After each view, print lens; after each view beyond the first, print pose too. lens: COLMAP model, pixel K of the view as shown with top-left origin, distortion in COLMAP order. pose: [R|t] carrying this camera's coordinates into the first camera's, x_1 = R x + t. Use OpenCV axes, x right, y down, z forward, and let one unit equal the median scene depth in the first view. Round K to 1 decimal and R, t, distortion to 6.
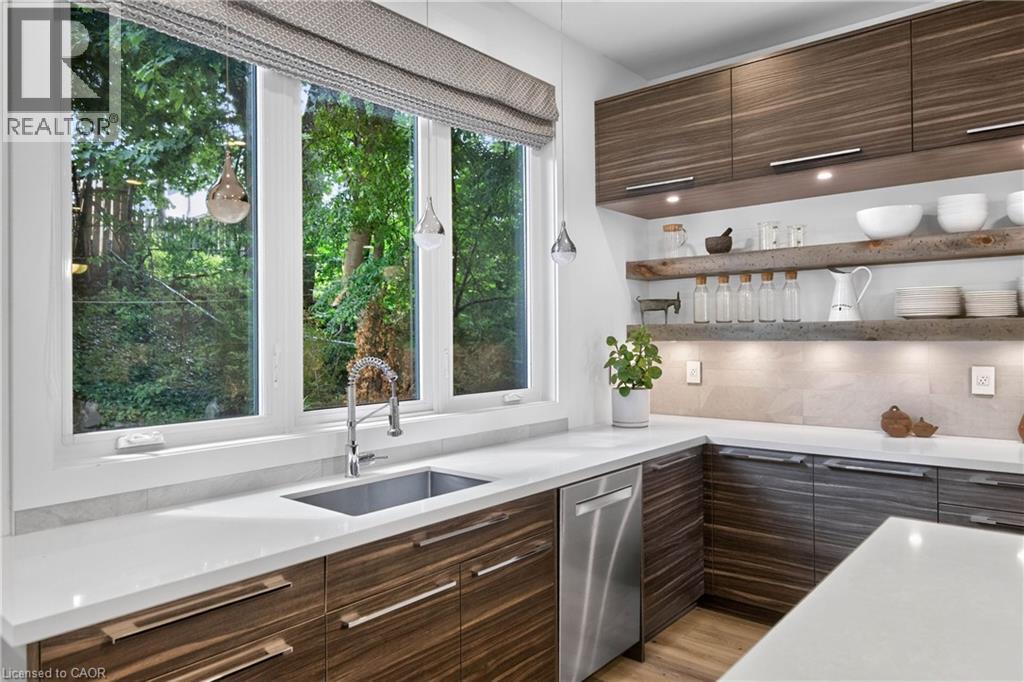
lens RADIAL K [[678.4, 0, 512.0], [0, 678.4, 341.0], [0, 0, 1]] dist [-0.000700, 0.000077]
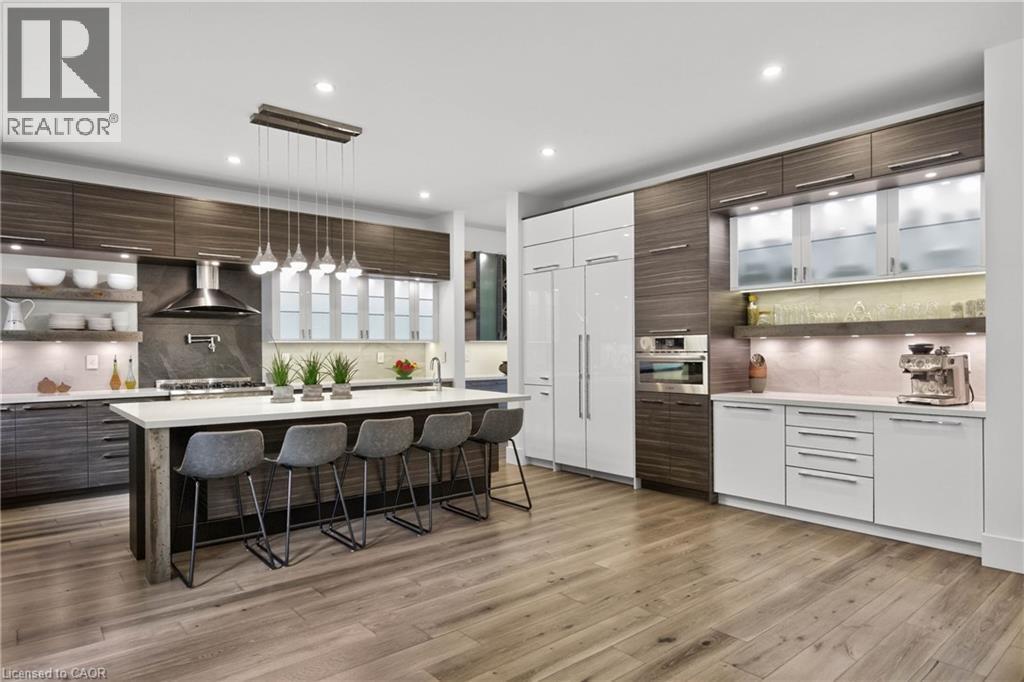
lens RADIAL K [[609.0, 0, 514.8], [0, 609.0, 353.7], [0, 0, 1]] dist [-0.004278, -0.002734]
pose [[0.164983, 0.004124, 0.986288, -0.839374], [0.009380, 0.999939, -0.005750, 0.053335], [-0.986252, 0.010200, 0.164934, -0.514751]]
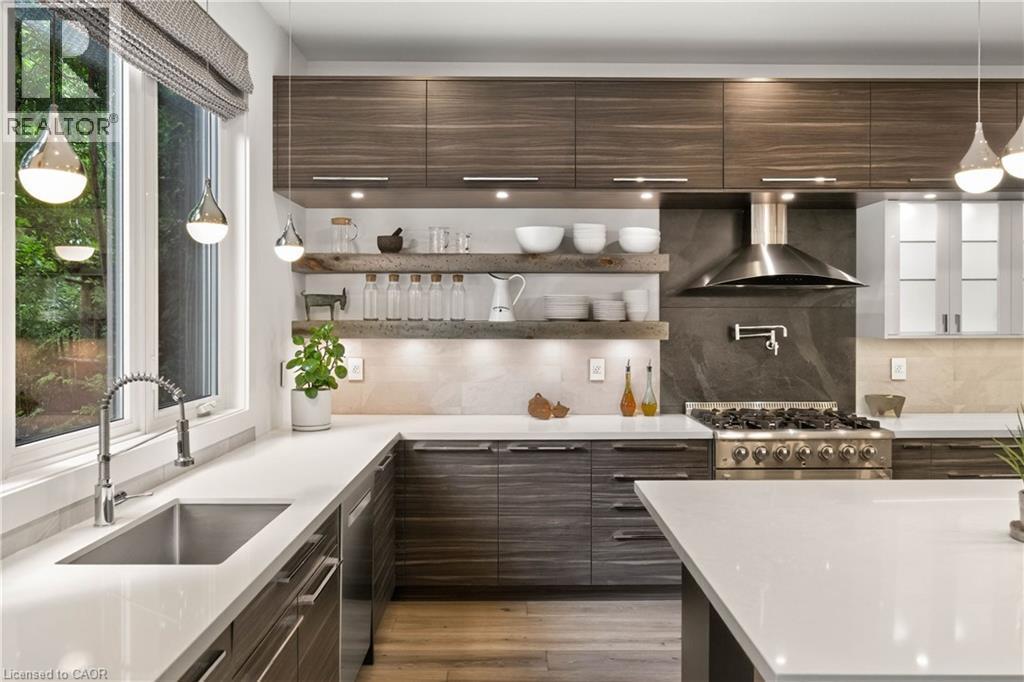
lens RADIAL K [[745.6, 0, 516.6], [0, 745.6, 327.5], [0, 0, 1]] dist [-0.031879, 0.000858]
pose [[0.757661, 0.001190, 0.652648, -0.318443], [-0.005224, 0.999977, 0.004242, -0.024952], [-0.652628, -0.006624, 0.757650, 0.034175]]
